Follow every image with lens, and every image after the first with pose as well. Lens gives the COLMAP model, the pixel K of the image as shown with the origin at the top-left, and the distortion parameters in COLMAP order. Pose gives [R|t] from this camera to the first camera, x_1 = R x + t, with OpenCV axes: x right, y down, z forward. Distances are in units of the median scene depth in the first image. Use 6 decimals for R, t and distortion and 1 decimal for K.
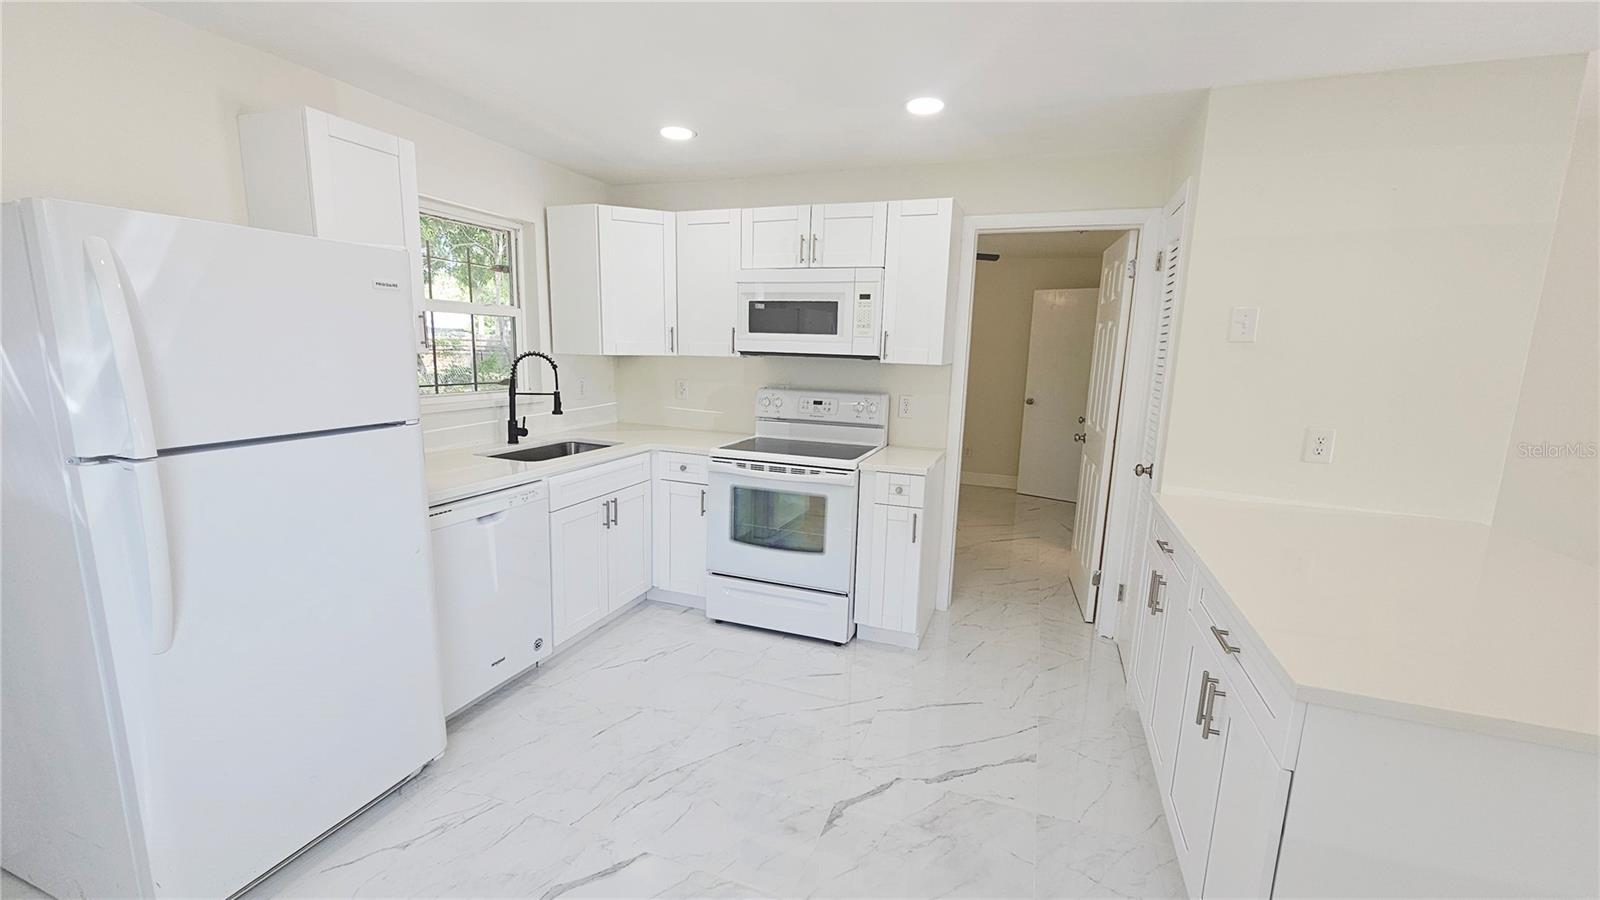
lens RADIAL K [[646.5, 0, 800.0], [0, 646.5, 450.0], [0, 0, 1]] dist [0.002215, -0.000273]
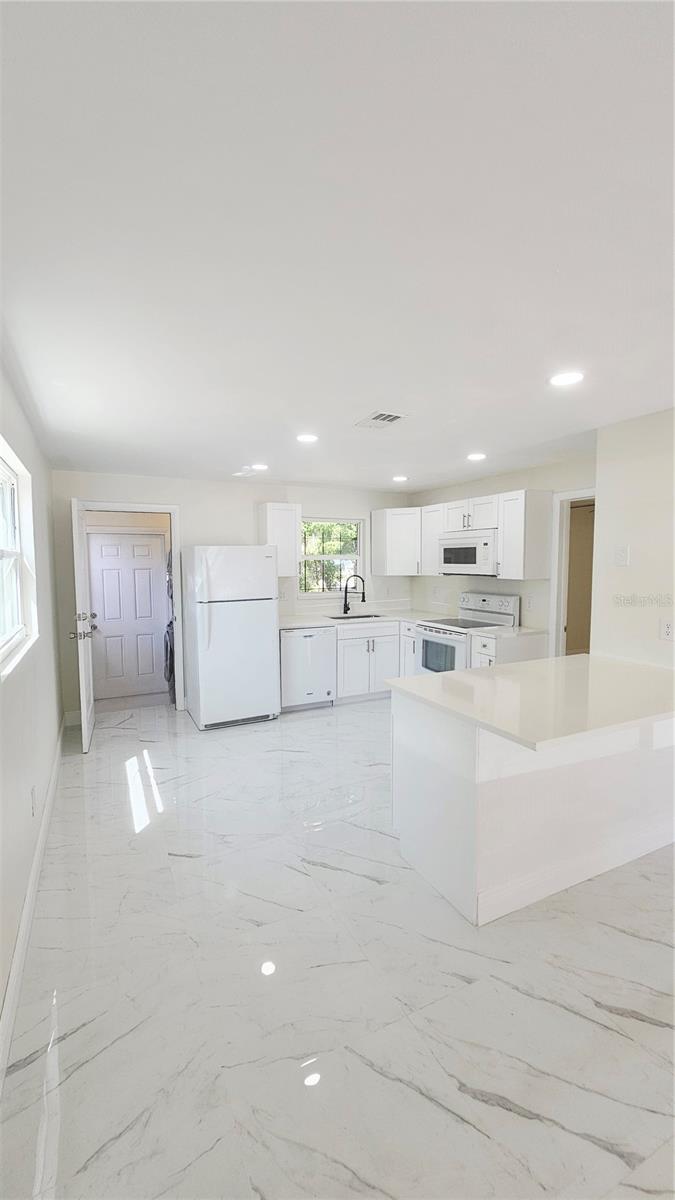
lens RADIAL K [[484.9, 0, 339.7], [0, 484.9, 595.8], [0, 0, 1]] dist [0.002215, -0.000273]
pose [[0.732173, 0.018808, -0.680859, 0.729527], [-0.085003, 0.994327, -0.063942, 0.039541], [0.675794, 0.104691, 0.729618, -0.300954]]
